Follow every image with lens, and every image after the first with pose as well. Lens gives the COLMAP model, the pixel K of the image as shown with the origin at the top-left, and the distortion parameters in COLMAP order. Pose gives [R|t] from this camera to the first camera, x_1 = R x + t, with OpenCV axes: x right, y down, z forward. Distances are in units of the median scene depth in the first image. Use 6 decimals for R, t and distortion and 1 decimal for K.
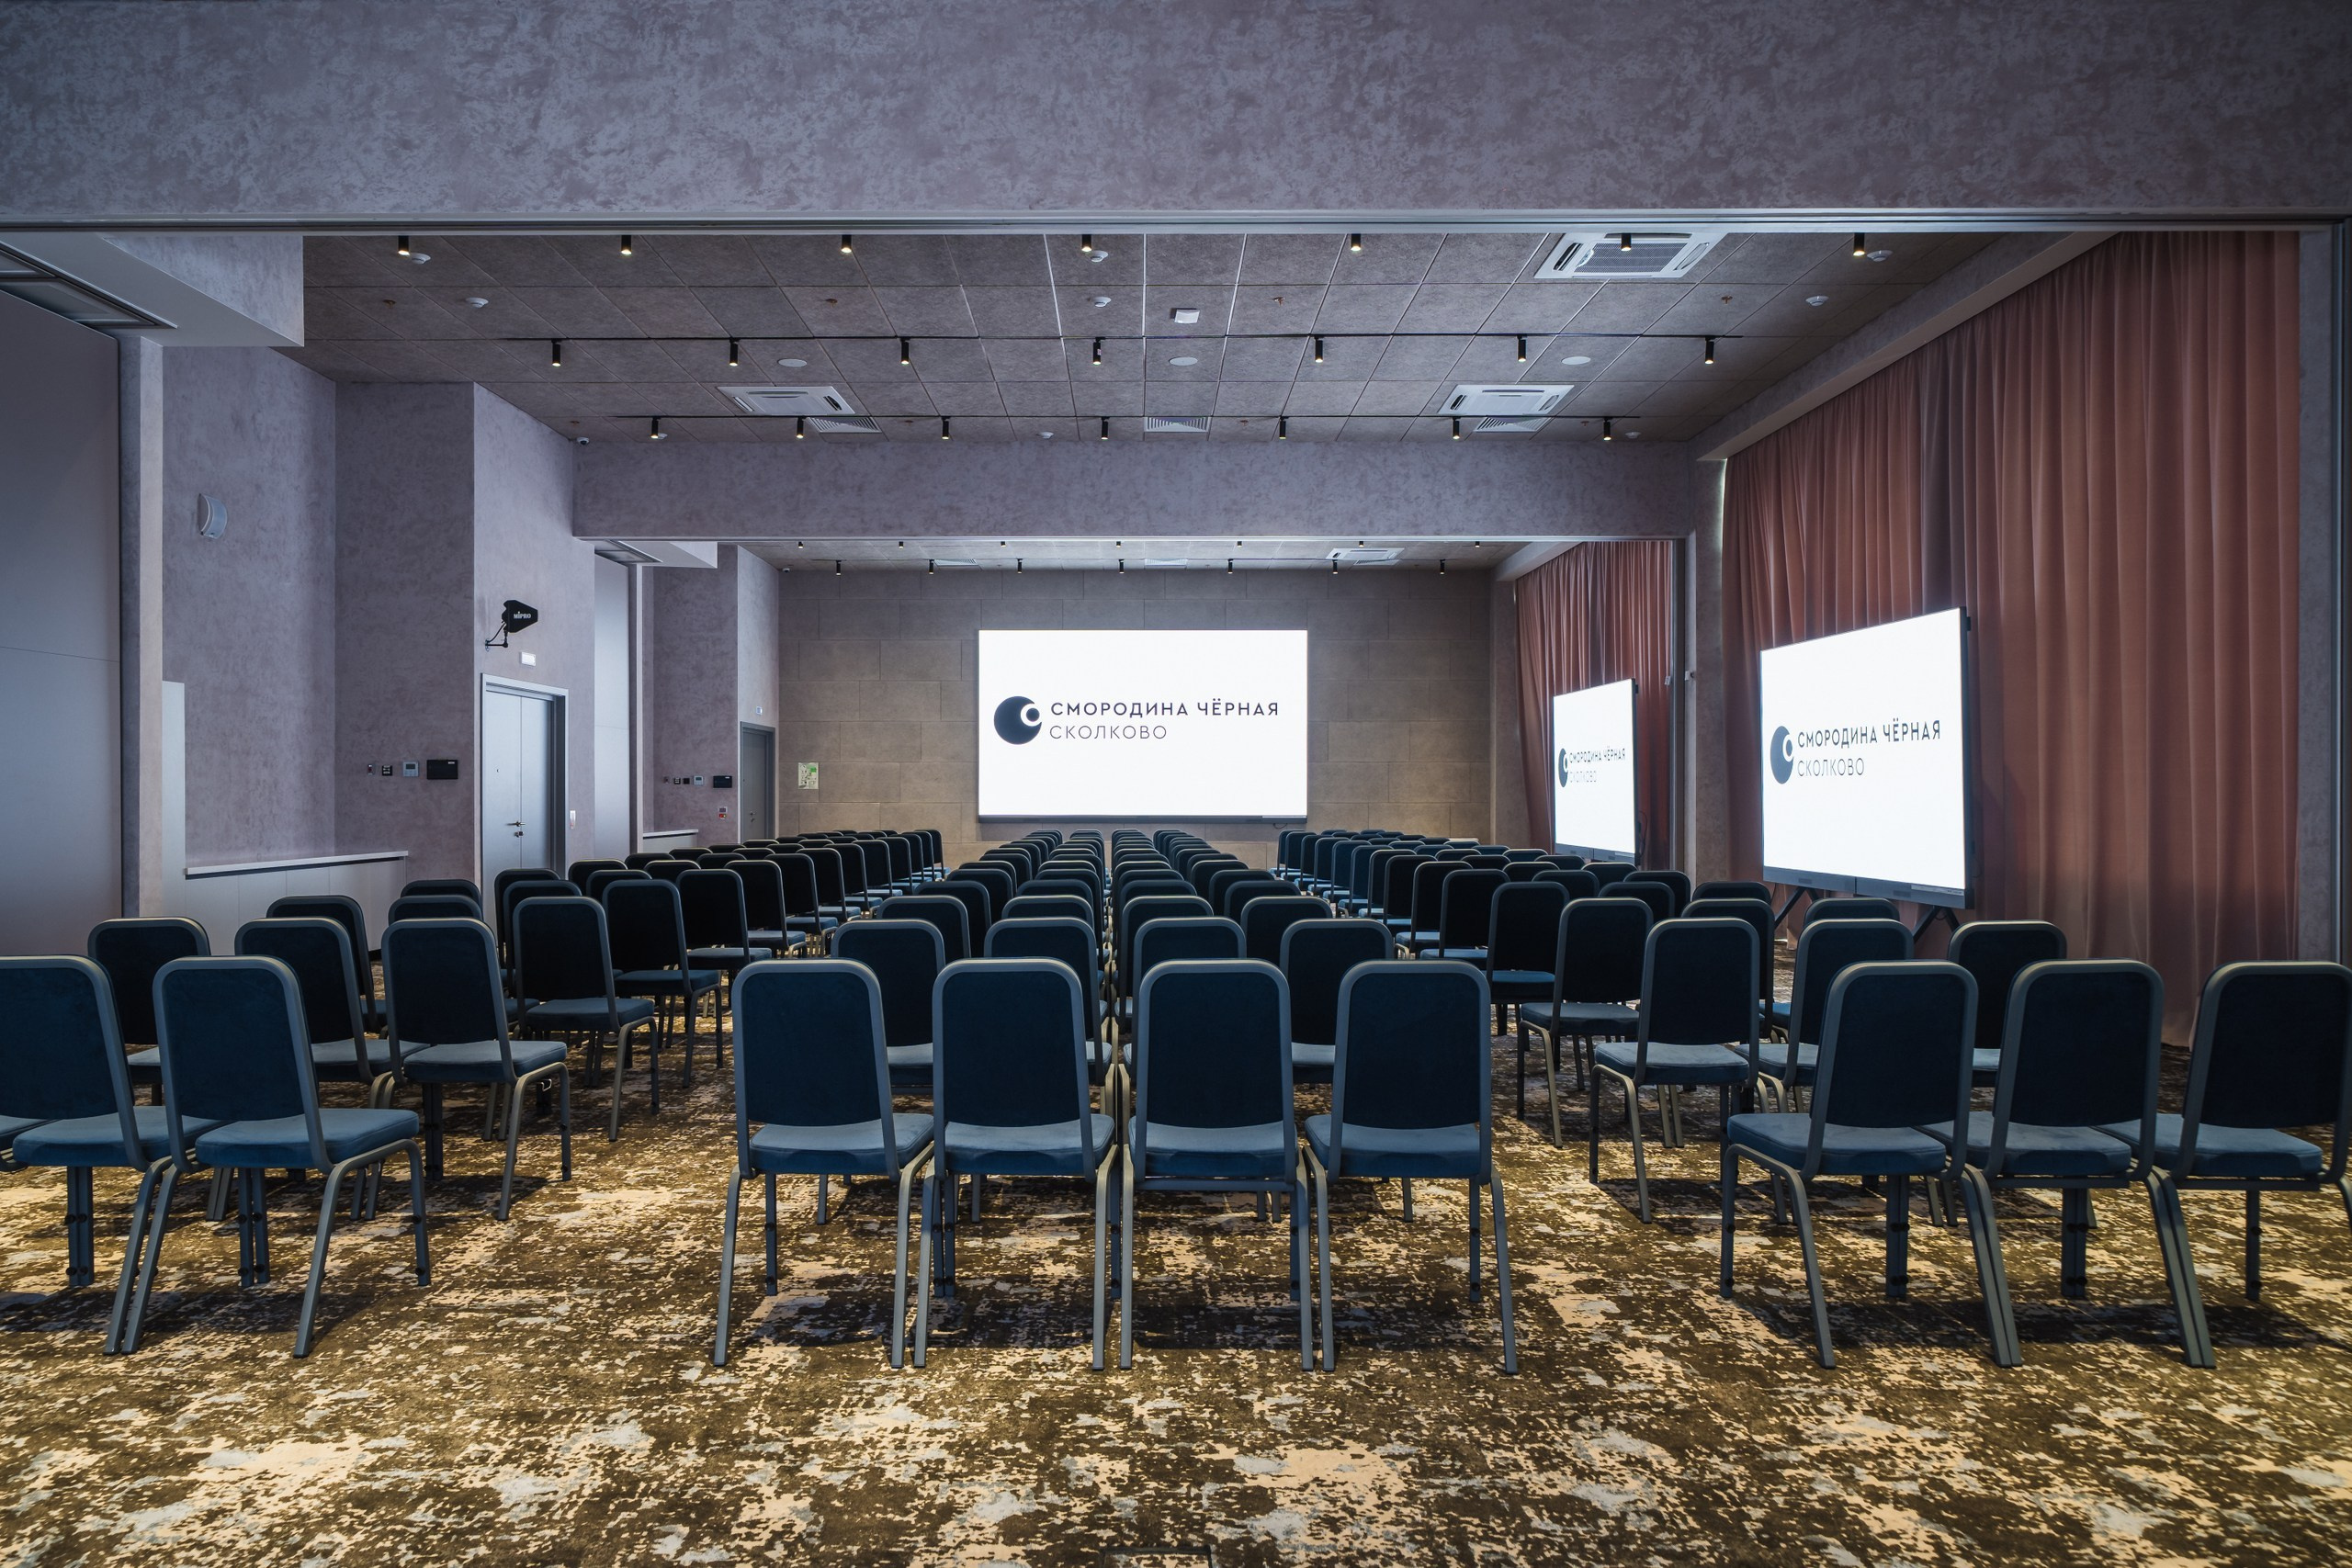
lens RADIAL K [[1614.0, 0, 1155.4], [0, 1614.0, 792.8], [0, 0, 1]] dist [0.002631, 0.002686]
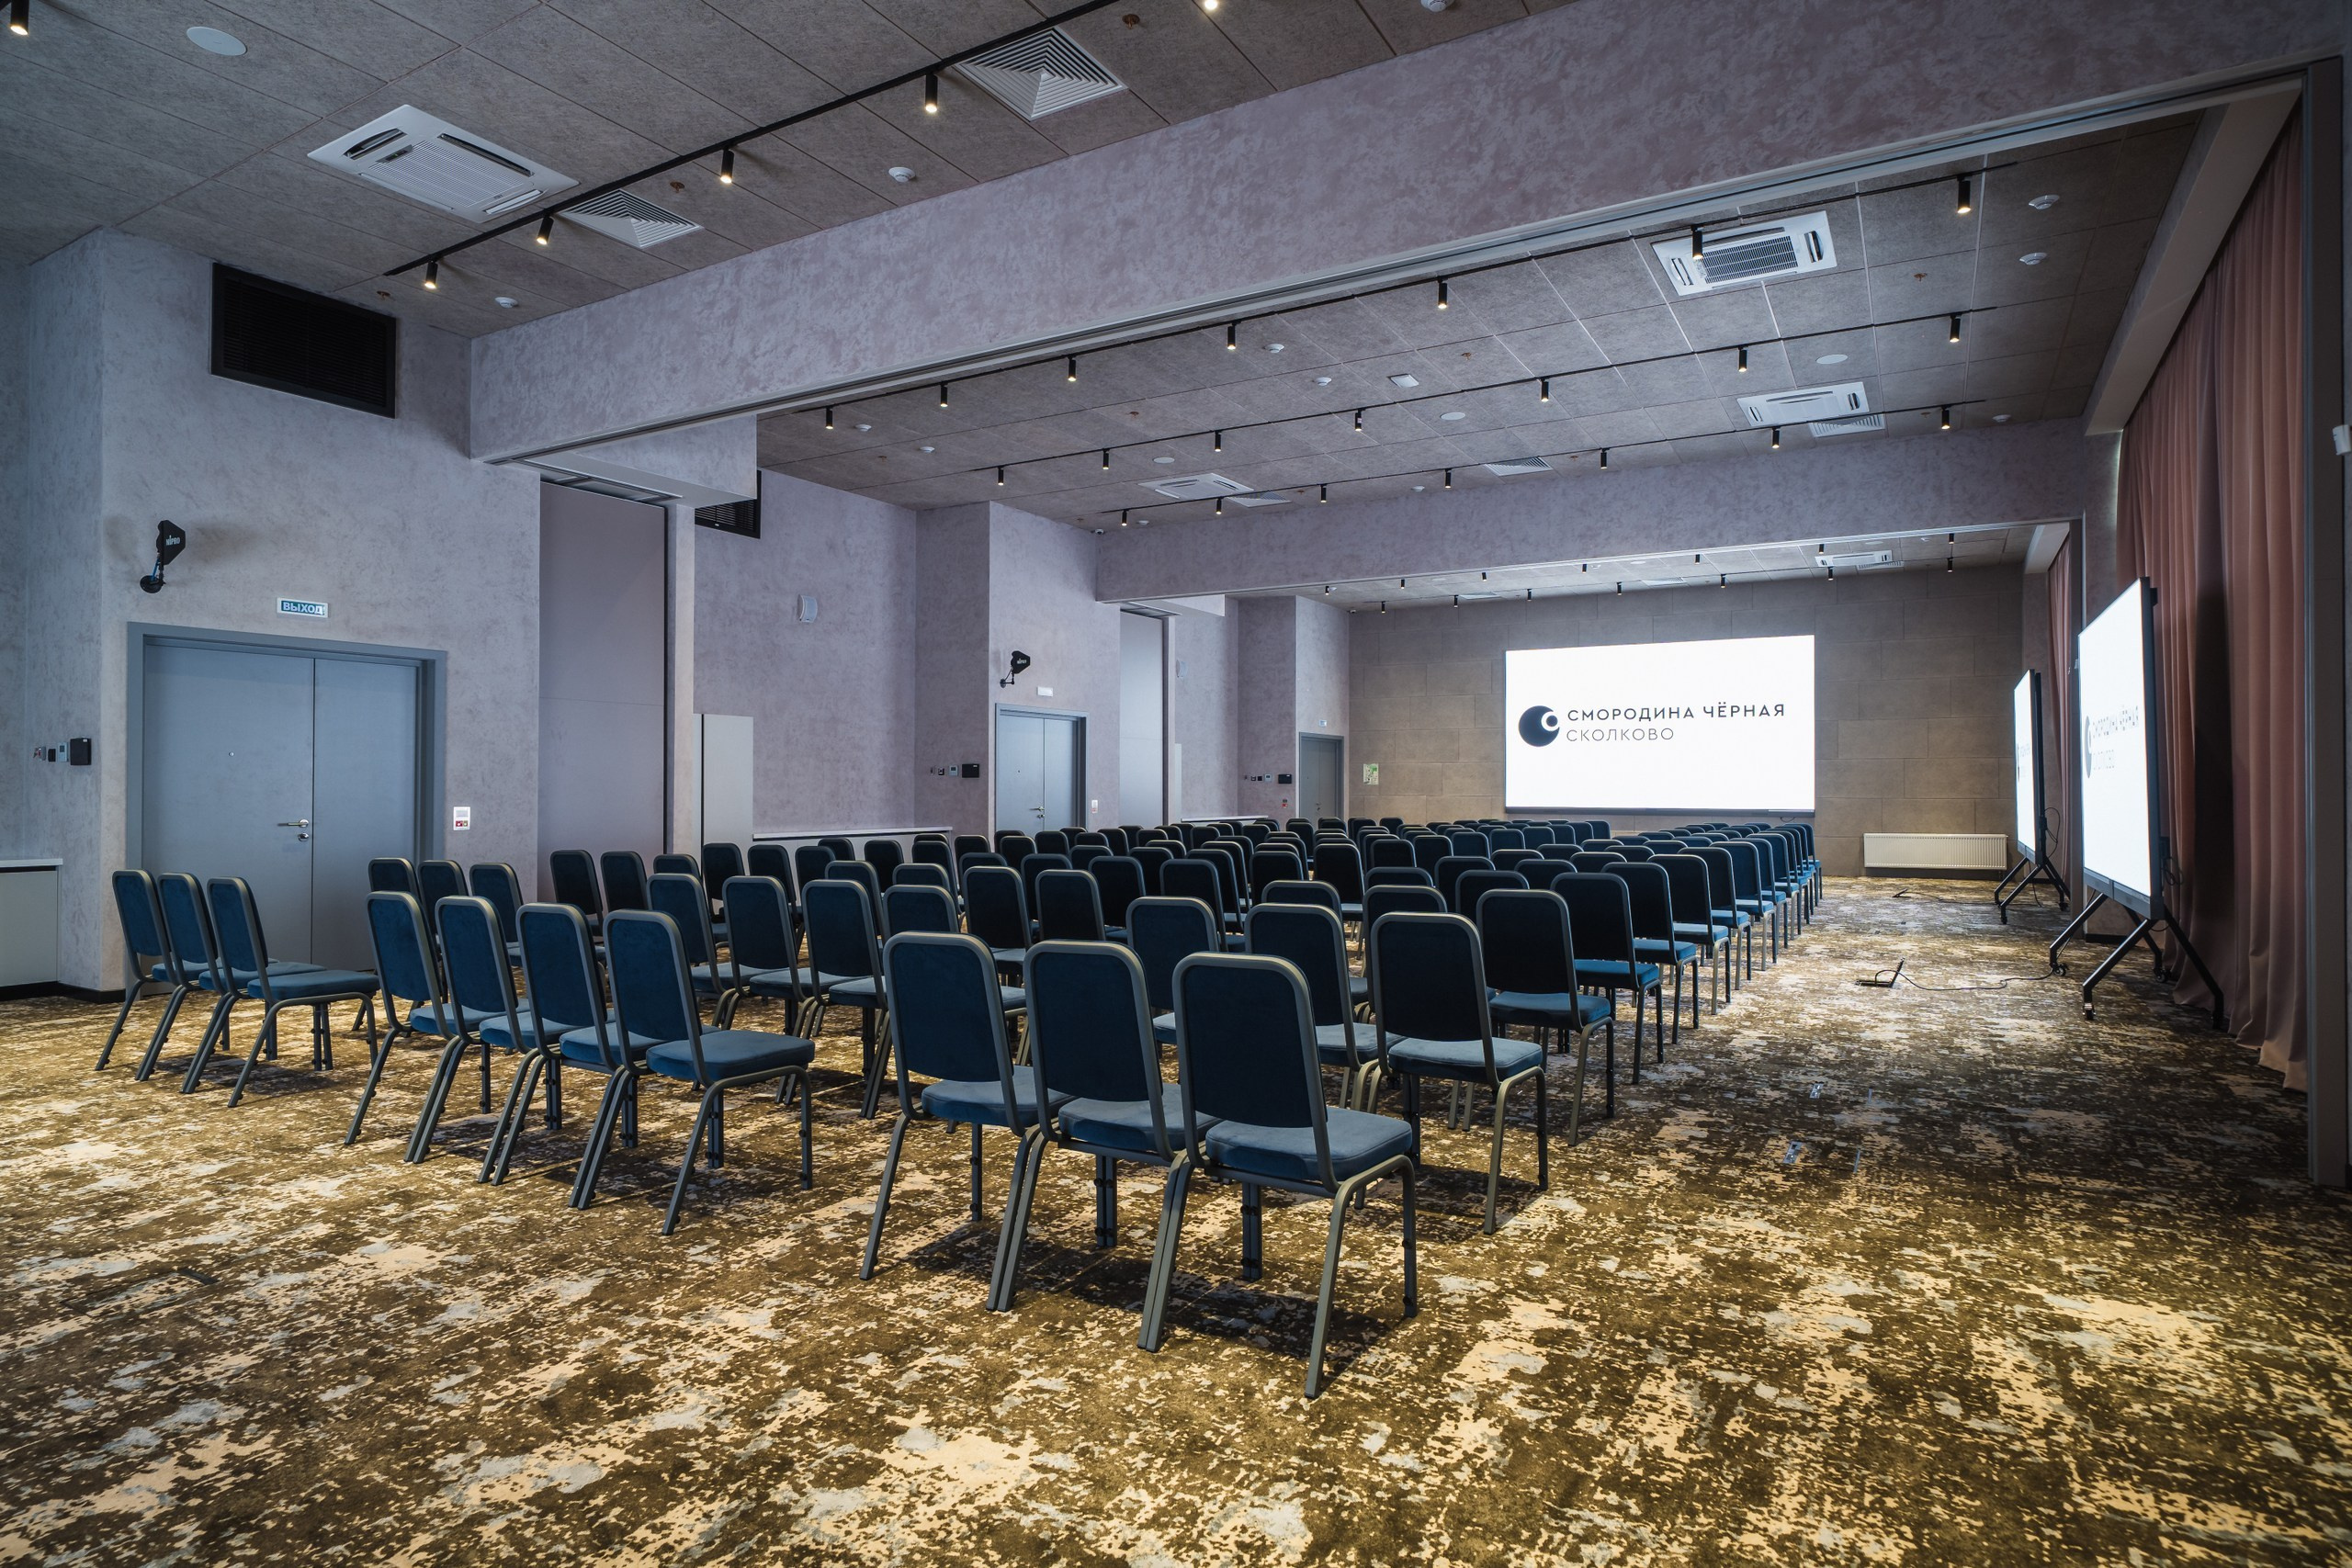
lens RADIAL K [[1312.0, 0, 1181.5], [0, 1312.0, 771.4], [0, 0, 1]] dist [0.006964, -0.000422]
pose [[0.859407, -0.005244, -0.511266, 0.599223], [-0.001513, 0.999917, -0.012799, 0.001484], [0.511291, 0.011773, 0.859327, 0.163677]]
